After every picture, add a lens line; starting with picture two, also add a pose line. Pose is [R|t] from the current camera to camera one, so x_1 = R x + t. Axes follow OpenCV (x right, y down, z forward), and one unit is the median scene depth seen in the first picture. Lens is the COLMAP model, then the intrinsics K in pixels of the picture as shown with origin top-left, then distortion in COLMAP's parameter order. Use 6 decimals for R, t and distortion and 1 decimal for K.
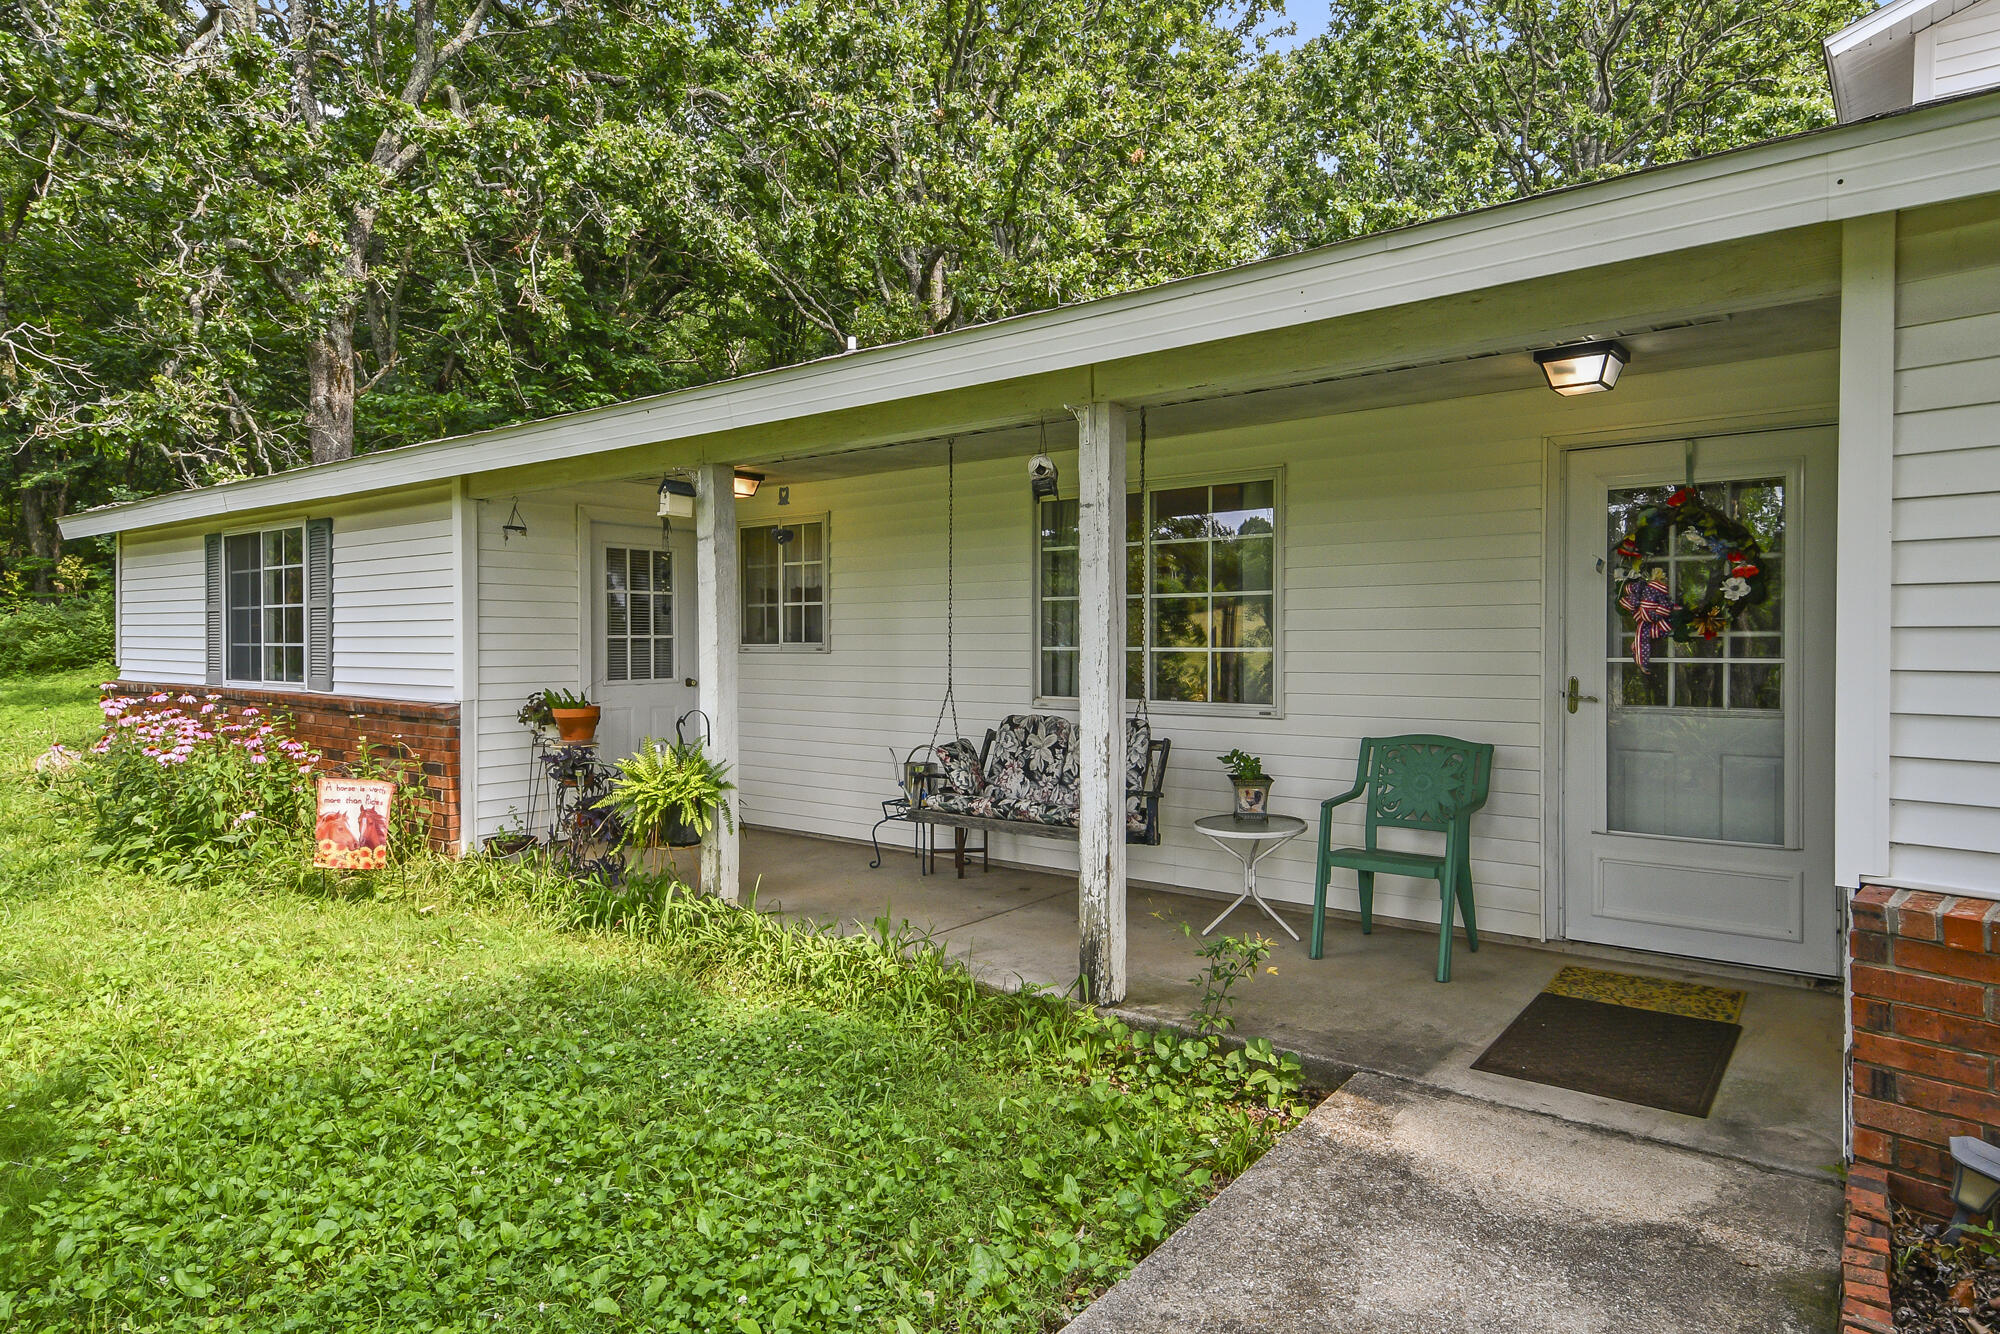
lens RADIAL K [[1145.1, 0, 1000.0], [0, 1145.1, 667.0], [0, 0, 1]] dist [0.060559, -0.000630]
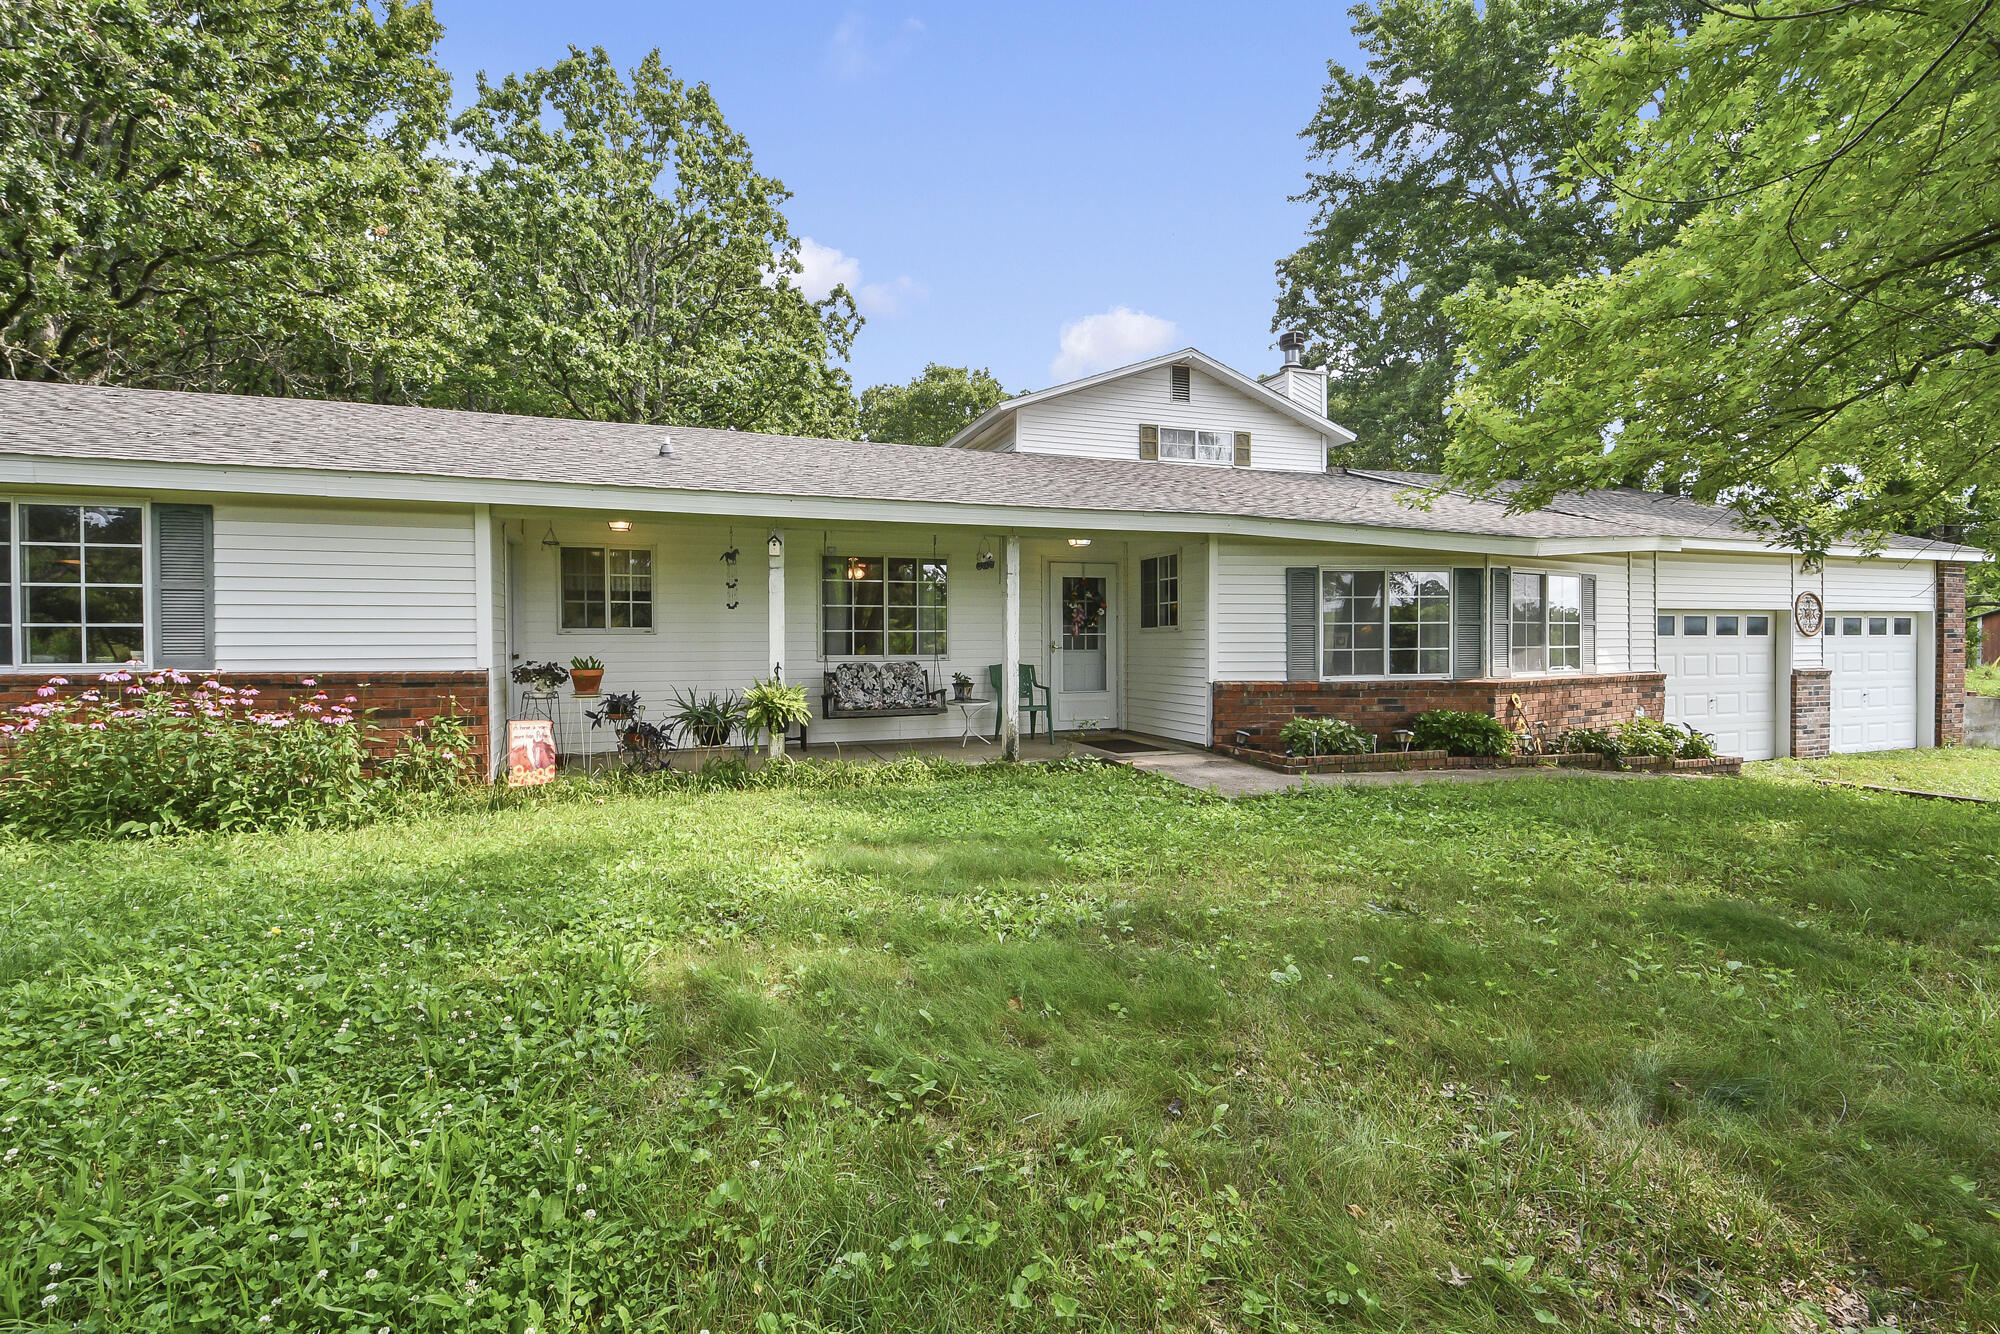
lens RADIAL K [[907.9, 0, 1000.0], [0, 907.9, 667.0], [0, 0, 1]] dist [-0.000800, -0.000464]
pose [[0.523924, -0.026712, 0.851346, -0.914141], [0.020870, 0.999611, 0.018520, 0.018569], [-0.851510, 0.008065, 0.524277, -0.035169]]
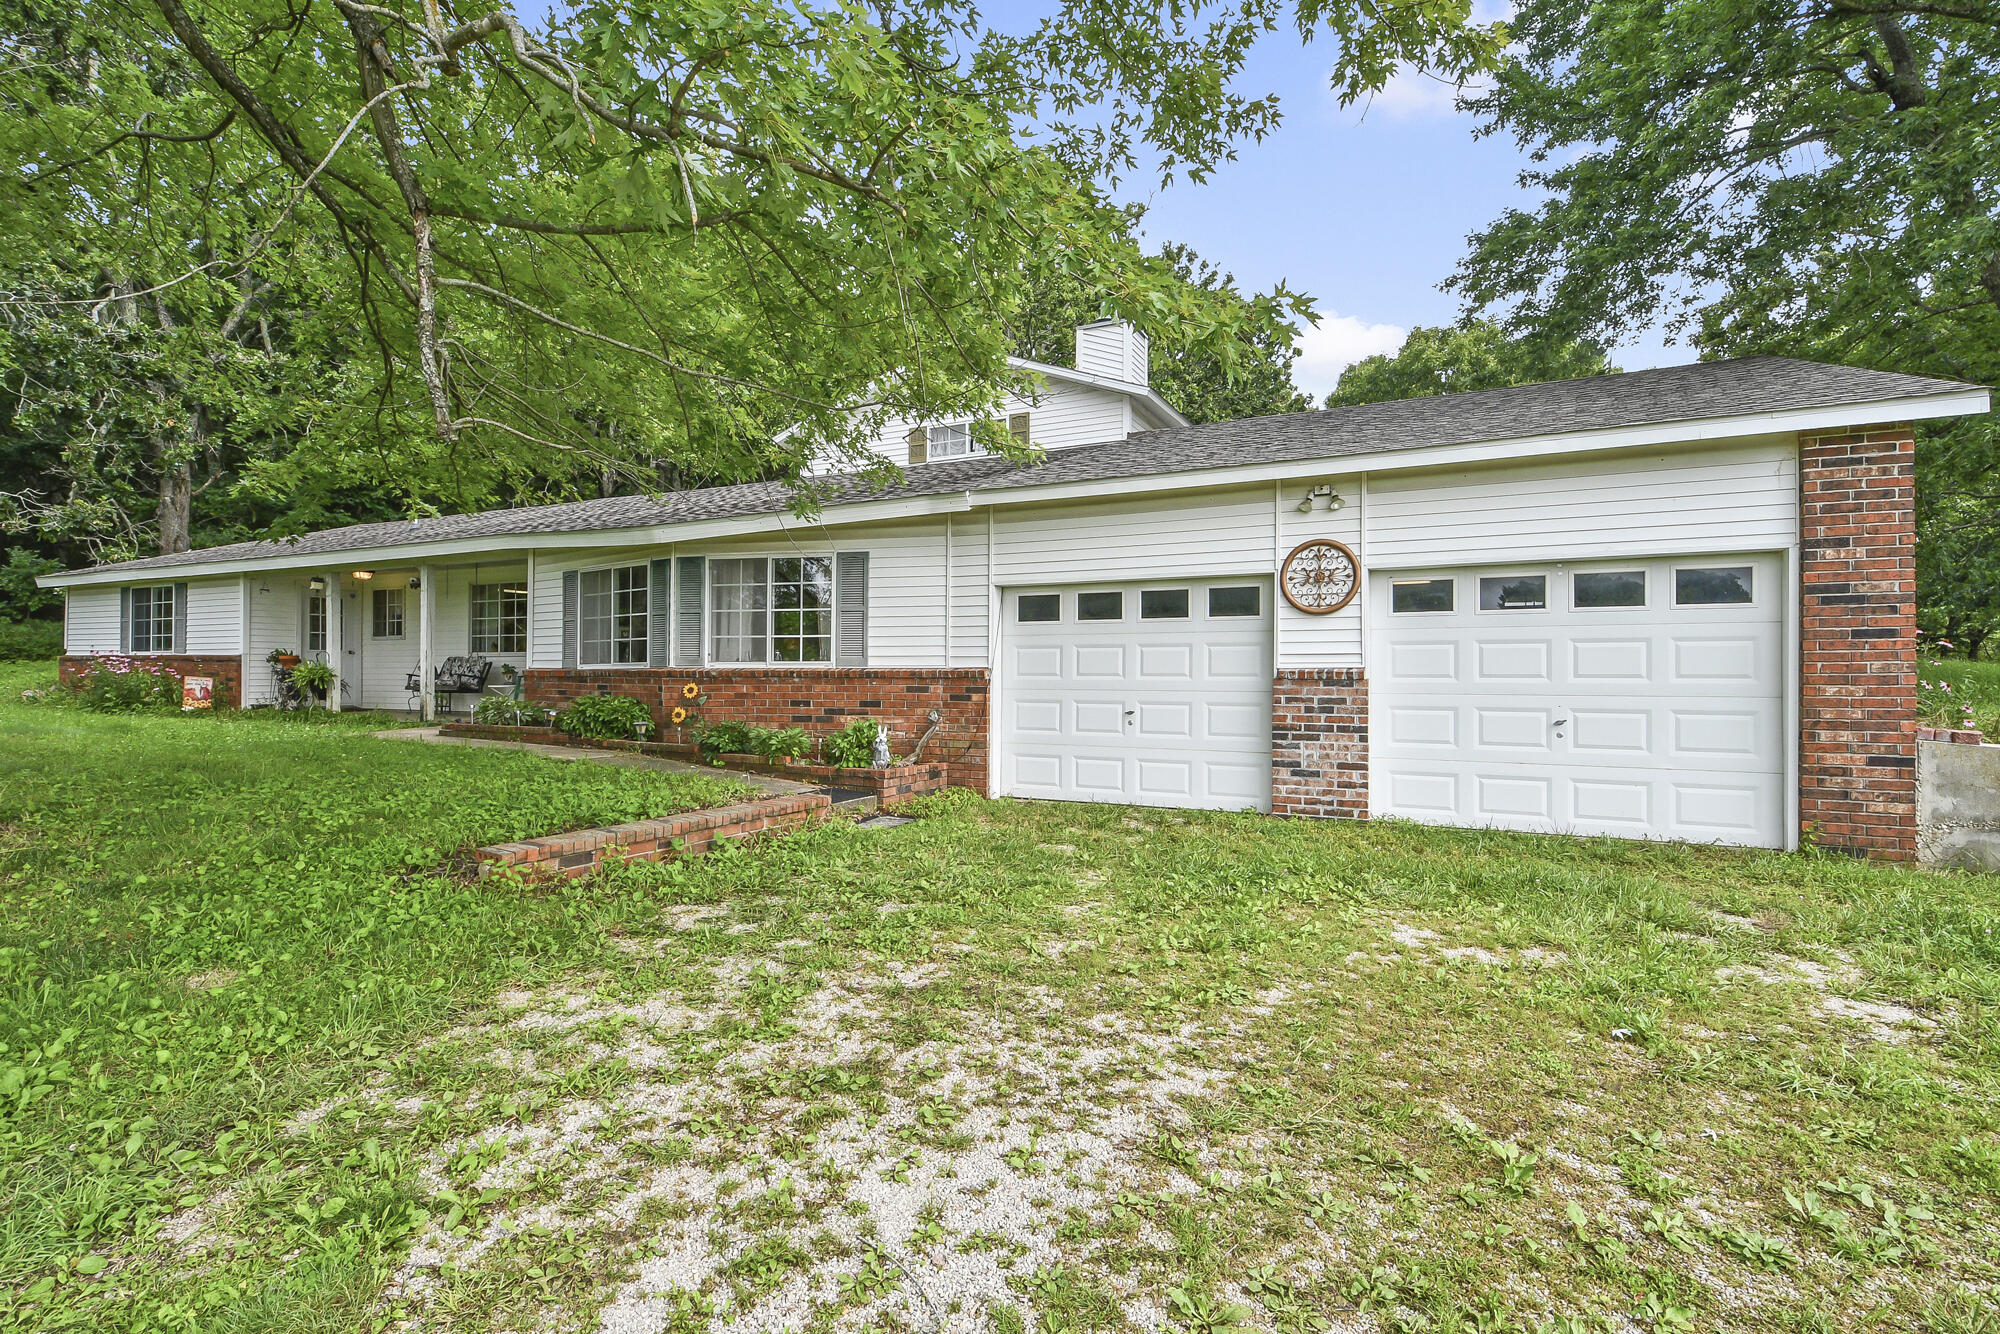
lens RADIAL K [[957.1, 0, 1000.0], [0, 957.1, 667.0], [0, 0, 1]] dist [0.013614, 0.000402]
pose [[0.979483, 0.003326, 0.201500, 0.710513], [0.001998, 0.999654, -0.026211, 0.107866], [-0.201517, 0.026076, 0.979138, -1.362223]]
